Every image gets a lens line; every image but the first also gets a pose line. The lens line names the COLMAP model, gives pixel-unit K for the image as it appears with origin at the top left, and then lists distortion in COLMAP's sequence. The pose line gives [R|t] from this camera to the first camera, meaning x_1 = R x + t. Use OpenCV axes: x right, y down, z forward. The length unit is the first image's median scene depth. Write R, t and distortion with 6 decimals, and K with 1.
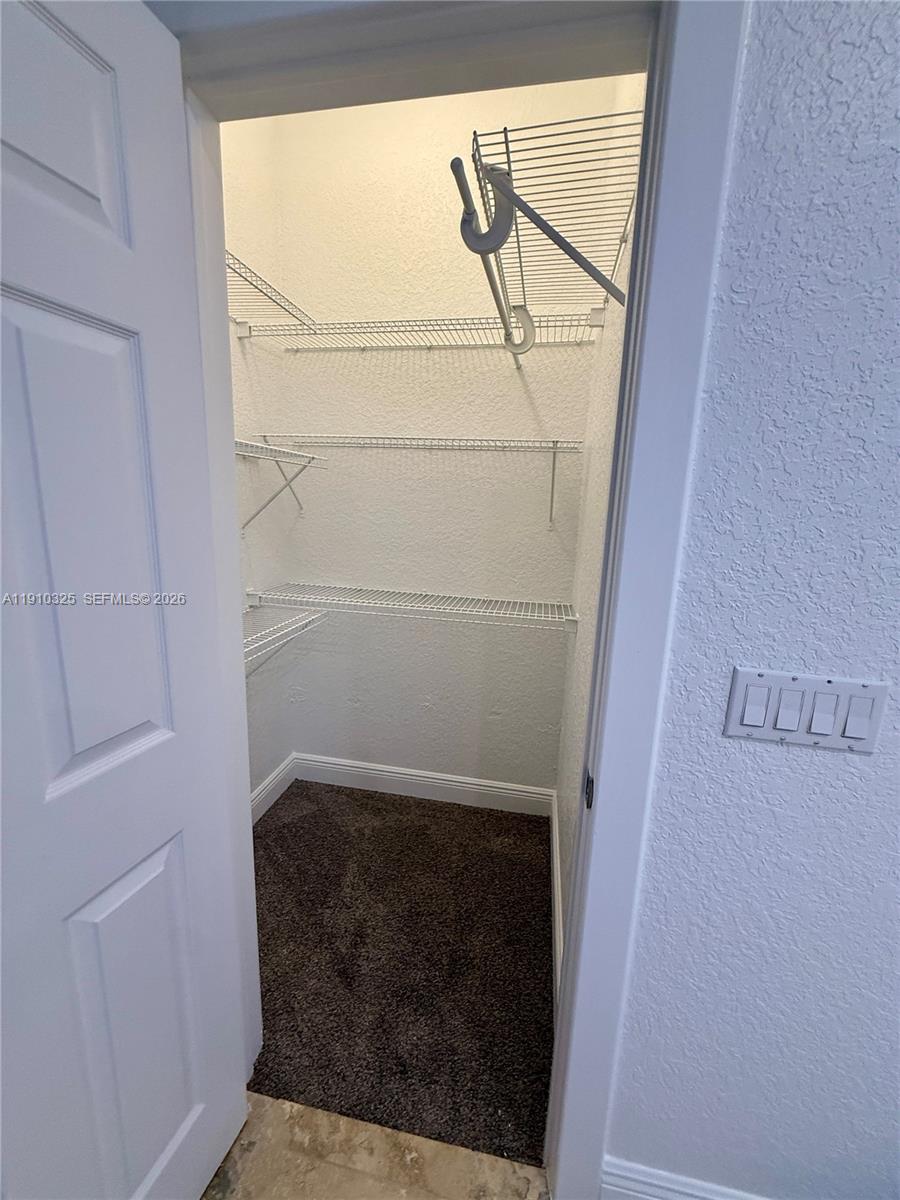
lens RADIAL K [[483.5, 0, 449.8], [0, 483.5, 598.6], [0, 0, 1]] dist [-0.000723, -0.000037]
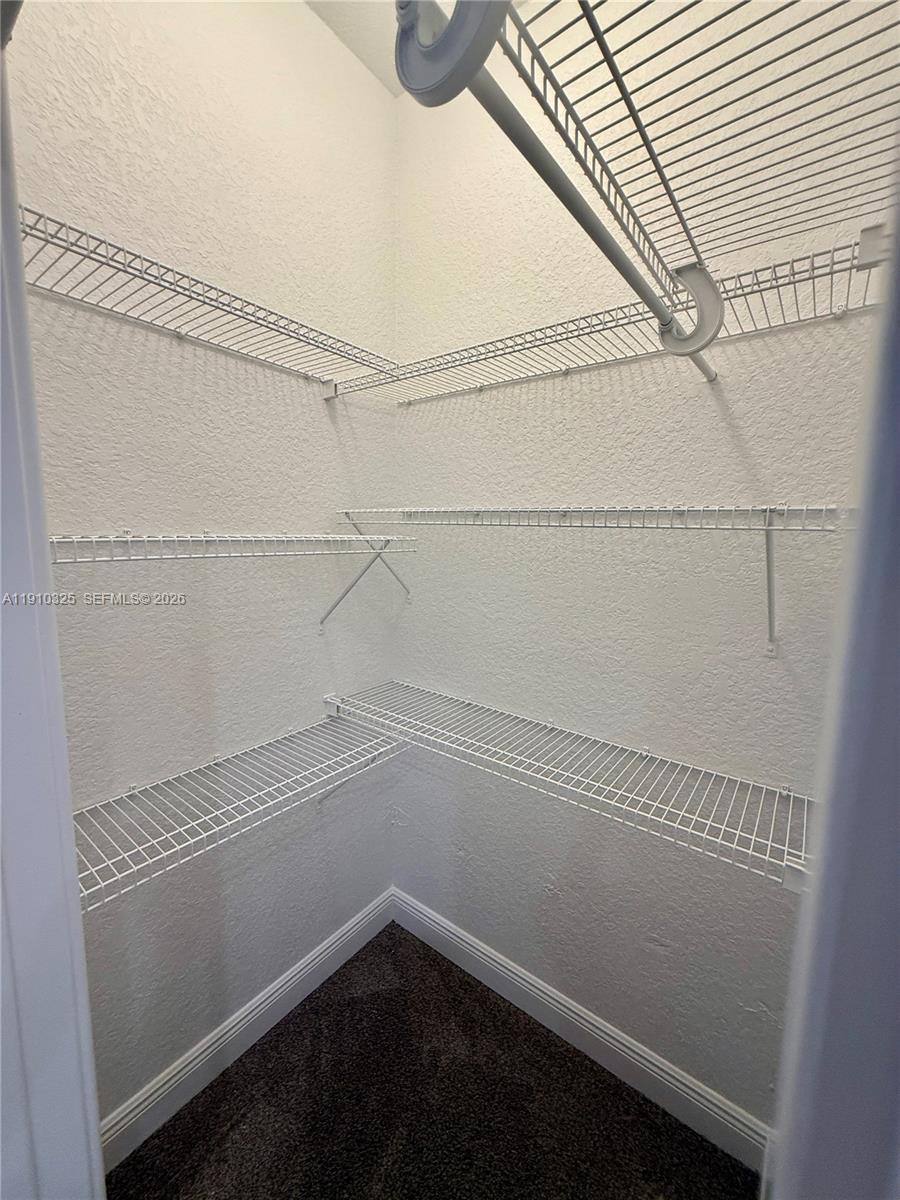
lens RADIAL K [[483.5, 0, 445.5], [0, 483.5, 598.2], [0, 0, 1]] dist [-0.000723, -0.000037]
pose [[0.893561, 0.039774, -0.447176, 0.123451], [-0.073348, 0.995618, -0.058012, -0.151524], [0.442909, 0.084637, 0.892563, 0.345843]]
